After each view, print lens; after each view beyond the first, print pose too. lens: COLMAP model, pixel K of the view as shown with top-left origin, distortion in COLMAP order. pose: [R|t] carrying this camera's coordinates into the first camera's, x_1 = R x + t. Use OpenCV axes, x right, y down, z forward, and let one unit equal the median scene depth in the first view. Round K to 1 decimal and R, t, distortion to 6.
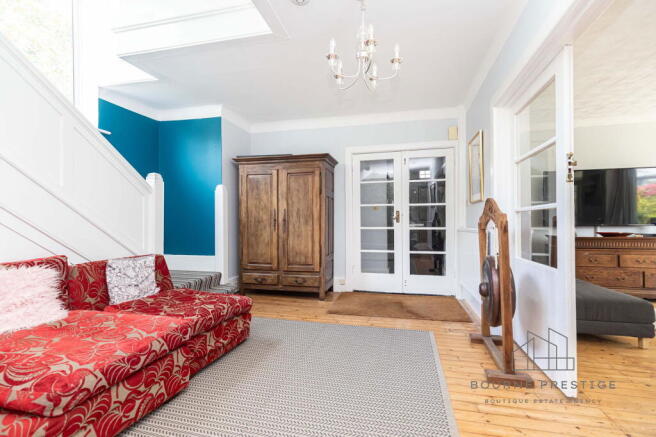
lens RADIAL K [[303.5, 0, 324.7], [0, 303.5, 219.0], [0, 0, 1]] dist [0.018912, -0.001555]
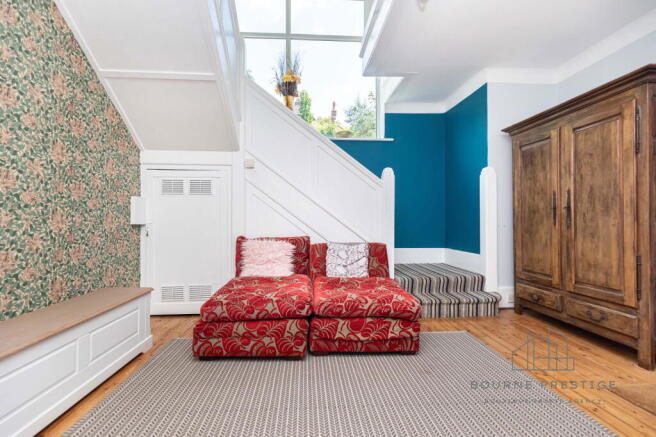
lens RADIAL K [[303.5, 0, 319.1], [0, 303.5, 218.5], [0, 0, 1]] dist [0.018912, -0.001555]
pose [[0.308548, -0.007759, -0.951177, 0.306476], [0.010080, 0.999937, -0.004887, 0.023228], [0.951155, -0.008080, 0.308607, 0.346773]]
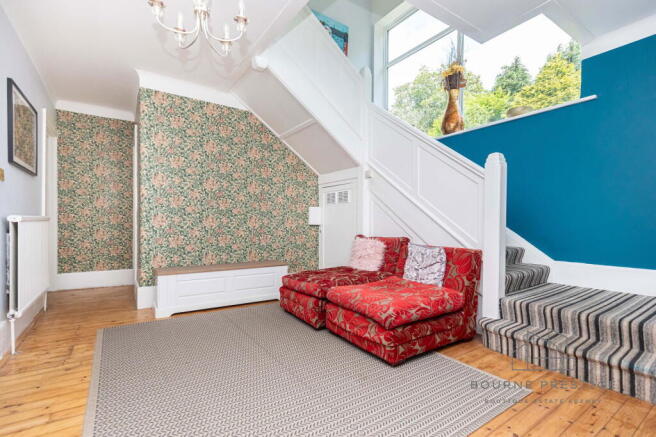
lens RADIAL K [[303.5, 0, 329.5], [0, 303.5, 221.4], [0, 0, 1]] dist [0.018912, -0.001555]
pose [[-0.647166, -0.006582, -0.762321, 0.287858], [0.006029, 0.999887, -0.013752, 0.033515], [0.762325, -0.013496, -0.647054, 0.951317]]
